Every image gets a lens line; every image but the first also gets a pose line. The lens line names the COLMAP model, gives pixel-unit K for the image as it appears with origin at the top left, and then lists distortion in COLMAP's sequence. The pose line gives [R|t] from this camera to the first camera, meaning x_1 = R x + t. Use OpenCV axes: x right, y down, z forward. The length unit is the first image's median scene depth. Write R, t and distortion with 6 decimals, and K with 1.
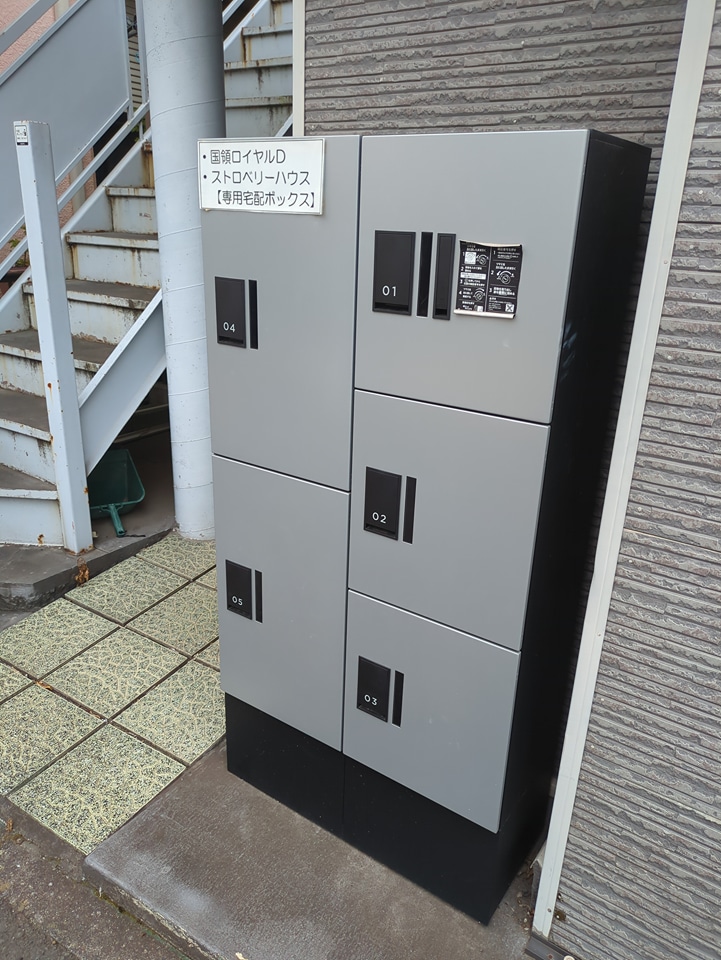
lens RADIAL K [[715.9, 0, 360.5], [0, 715.9, 480.0], [0, 0, 1]] dist [0.031928, -0.001502]
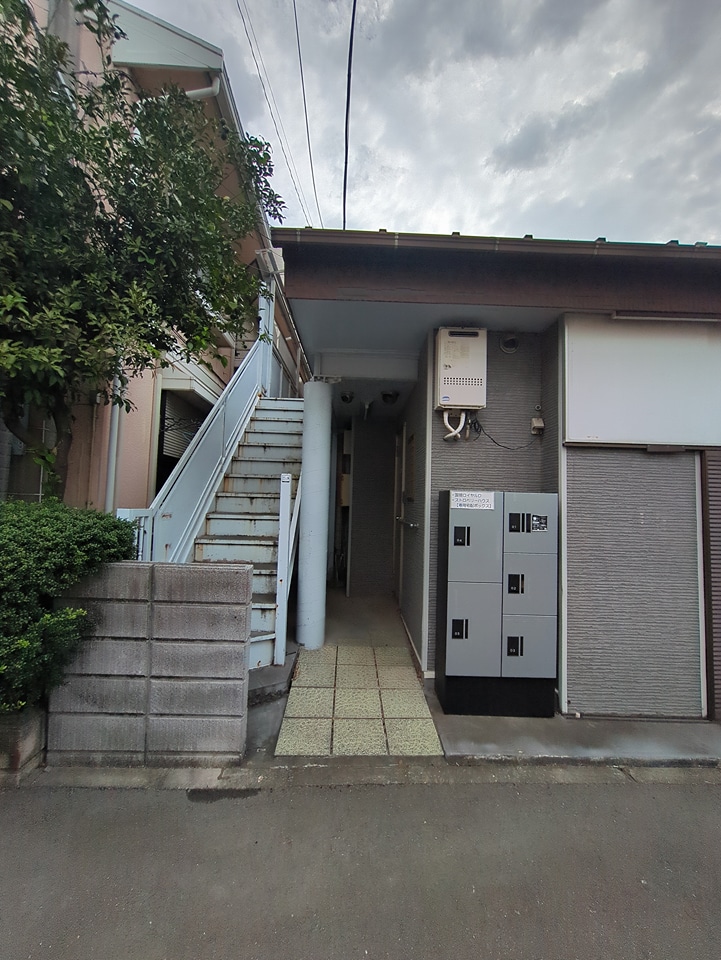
lens RADIAL K [[379.2, 0, 360.5], [0, 379.2, 480.0], [0, 0, 1]] dist [-0.000144, -0.000047]
pose [[0.815451, 0.022503, 0.578389, -1.679161], [0.199752, 0.926916, -0.317687, 0.000507], [-0.543267, 0.374593, 0.751359, -0.216043]]
